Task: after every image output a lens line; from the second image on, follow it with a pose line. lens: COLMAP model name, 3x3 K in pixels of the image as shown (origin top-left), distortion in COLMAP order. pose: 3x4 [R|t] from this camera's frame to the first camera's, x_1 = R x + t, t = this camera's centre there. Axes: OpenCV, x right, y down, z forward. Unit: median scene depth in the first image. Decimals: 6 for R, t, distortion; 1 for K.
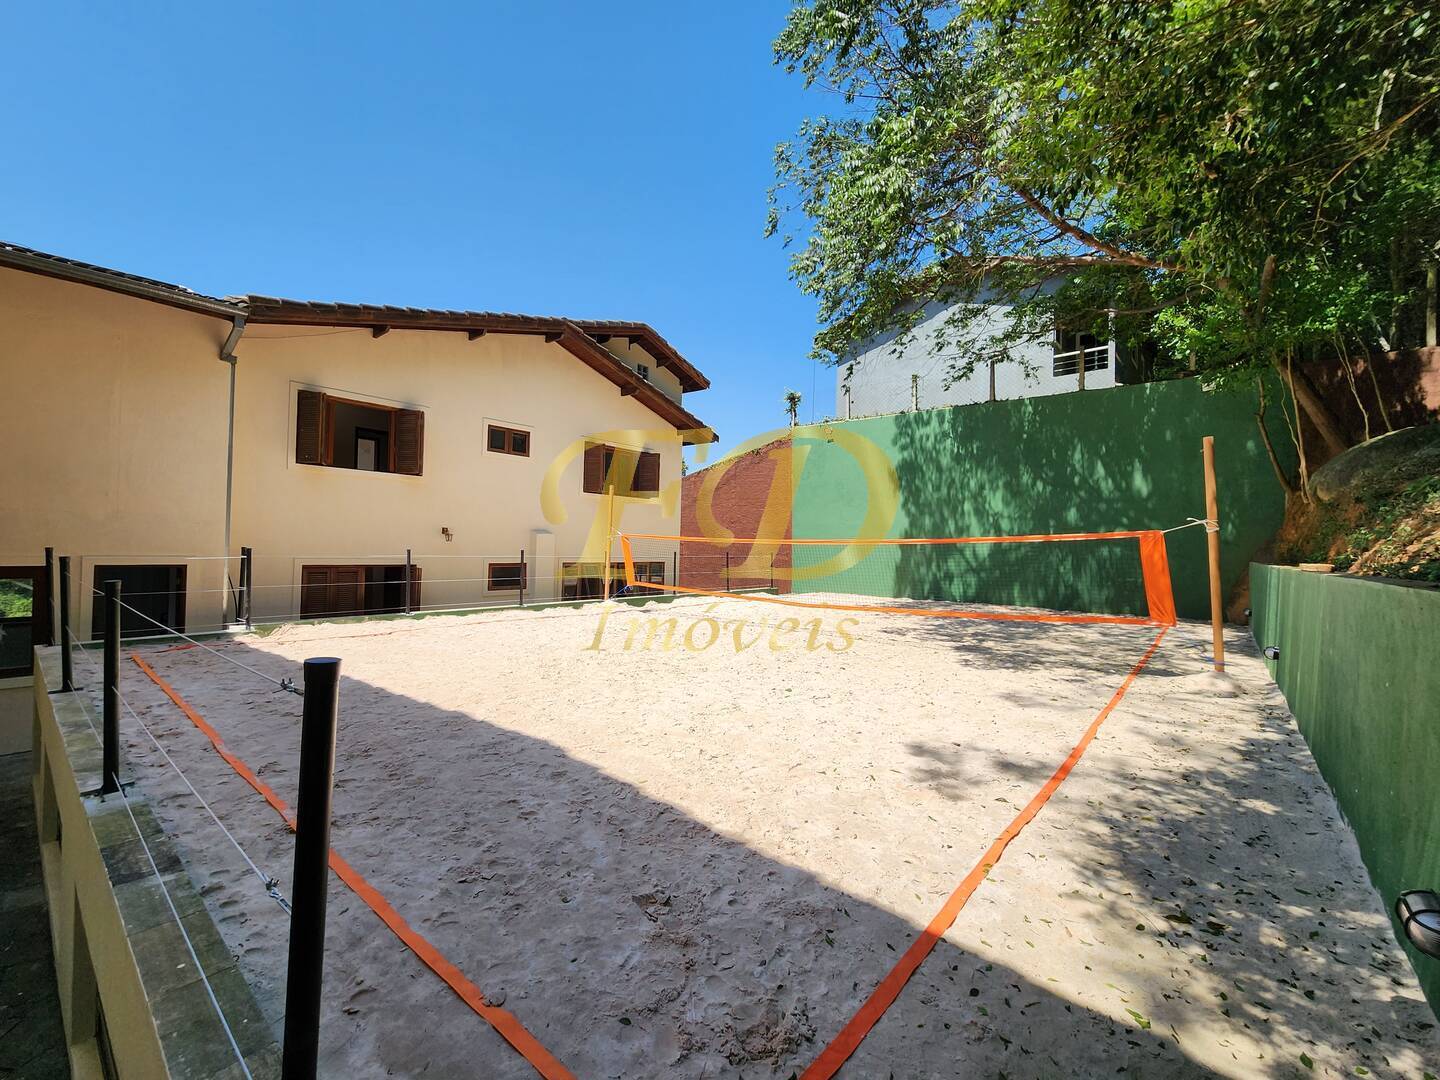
lens RADIAL K [[588.7, 0, 700.3], [0, 588.7, 533.3], [0, 0, 1]] dist [-0.002621, -0.000640]
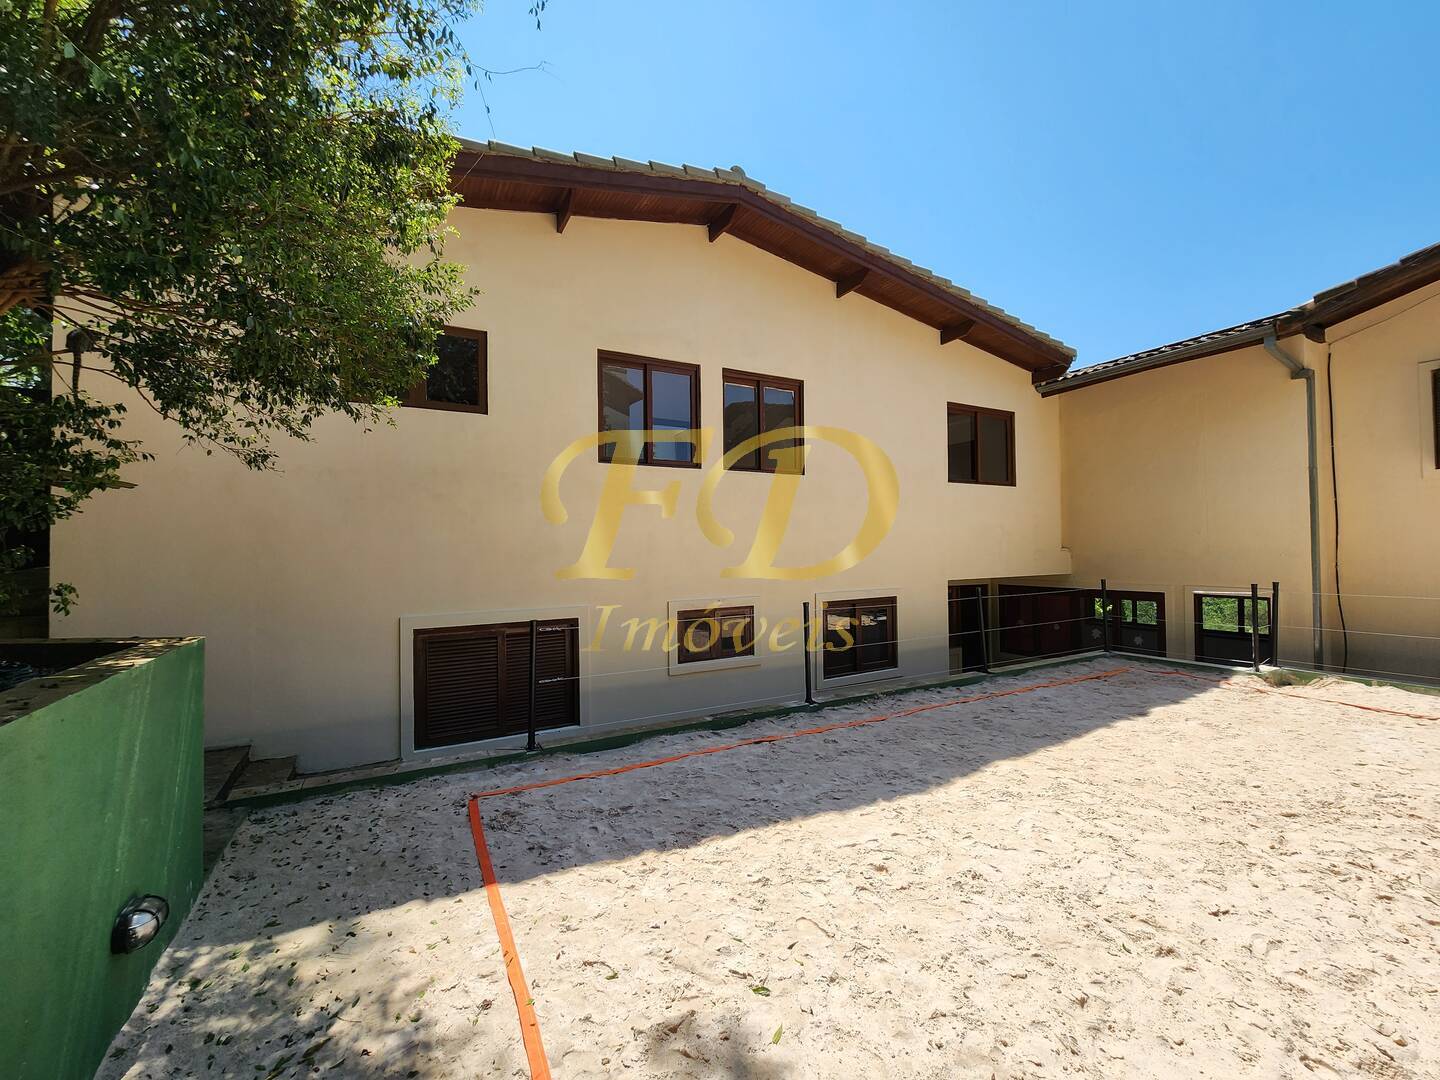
lens RADIAL K [[588.7, 0, 722.2], [0, 588.7, 542.1], [0, 0, 1]] dist [-0.002621, -0.000640]
pose [[-0.338148, -0.034536, -0.940459, 0.639007], [0.019945, 0.998839, -0.043851, -0.028217], [0.940881, -0.033586, -0.337067, 0.827382]]
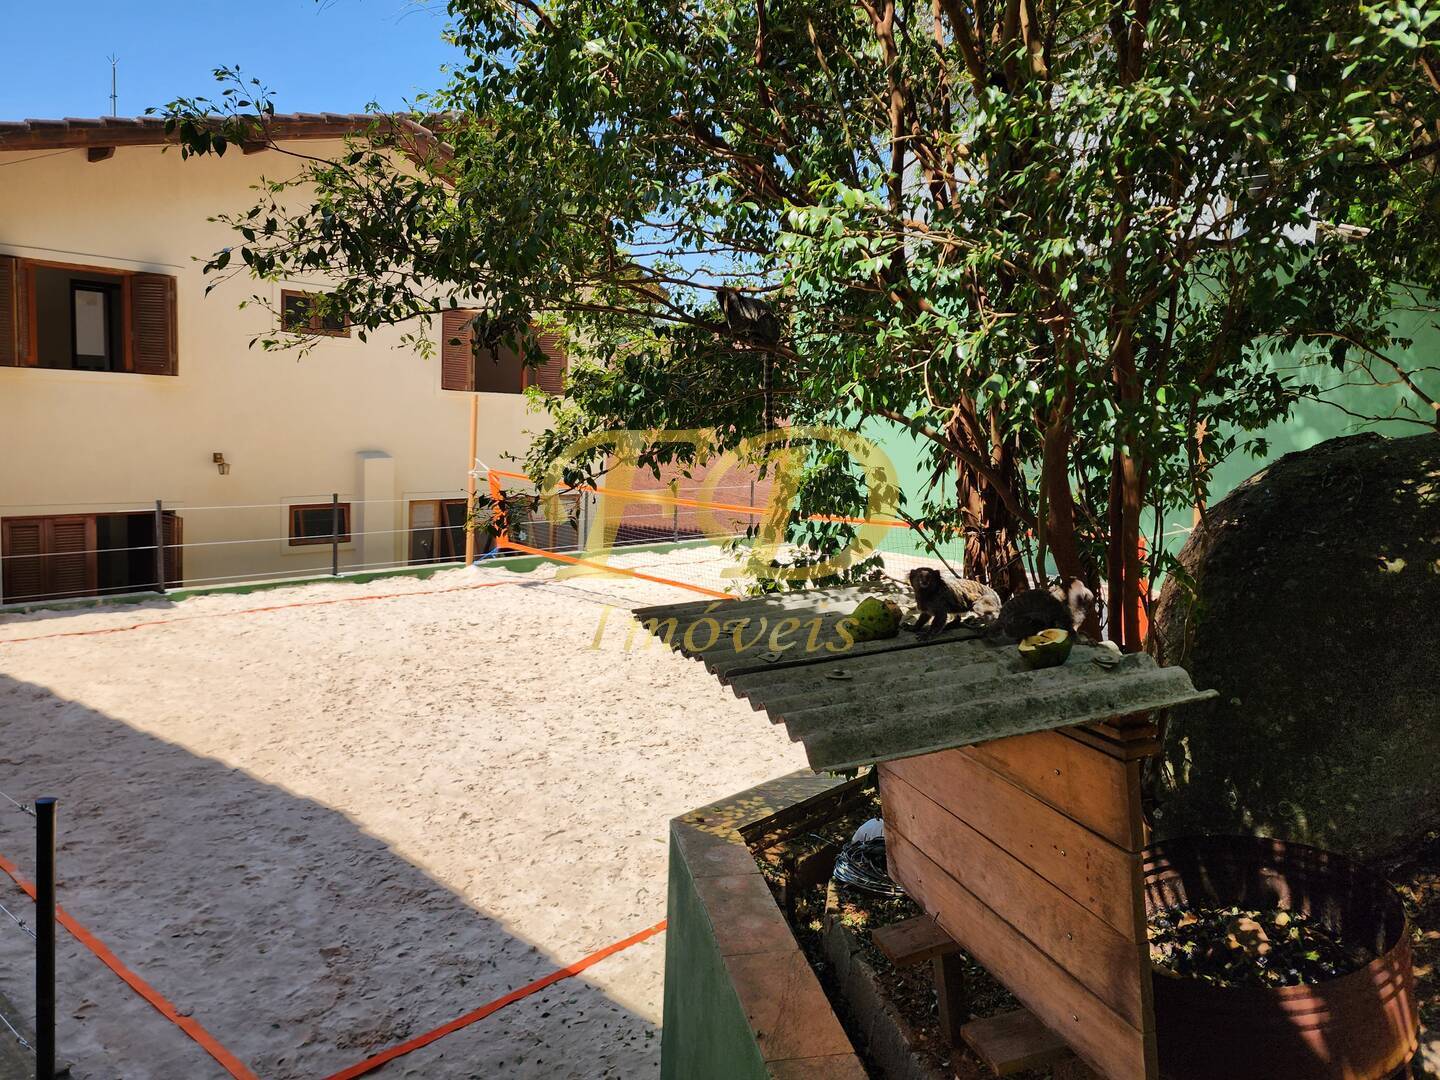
lens RADIAL K [[1050.5, 0, 730.6], [0, 1050.5, 533.7], [0, 0, 1]] dist [0.007418, -0.022879]
pose [[0.999689, 0.018863, 0.016331, 0.292339], [-0.020902, 0.990571, 0.135395, -0.224943], [-0.013623, -0.135695, 0.990657, -0.434643]]
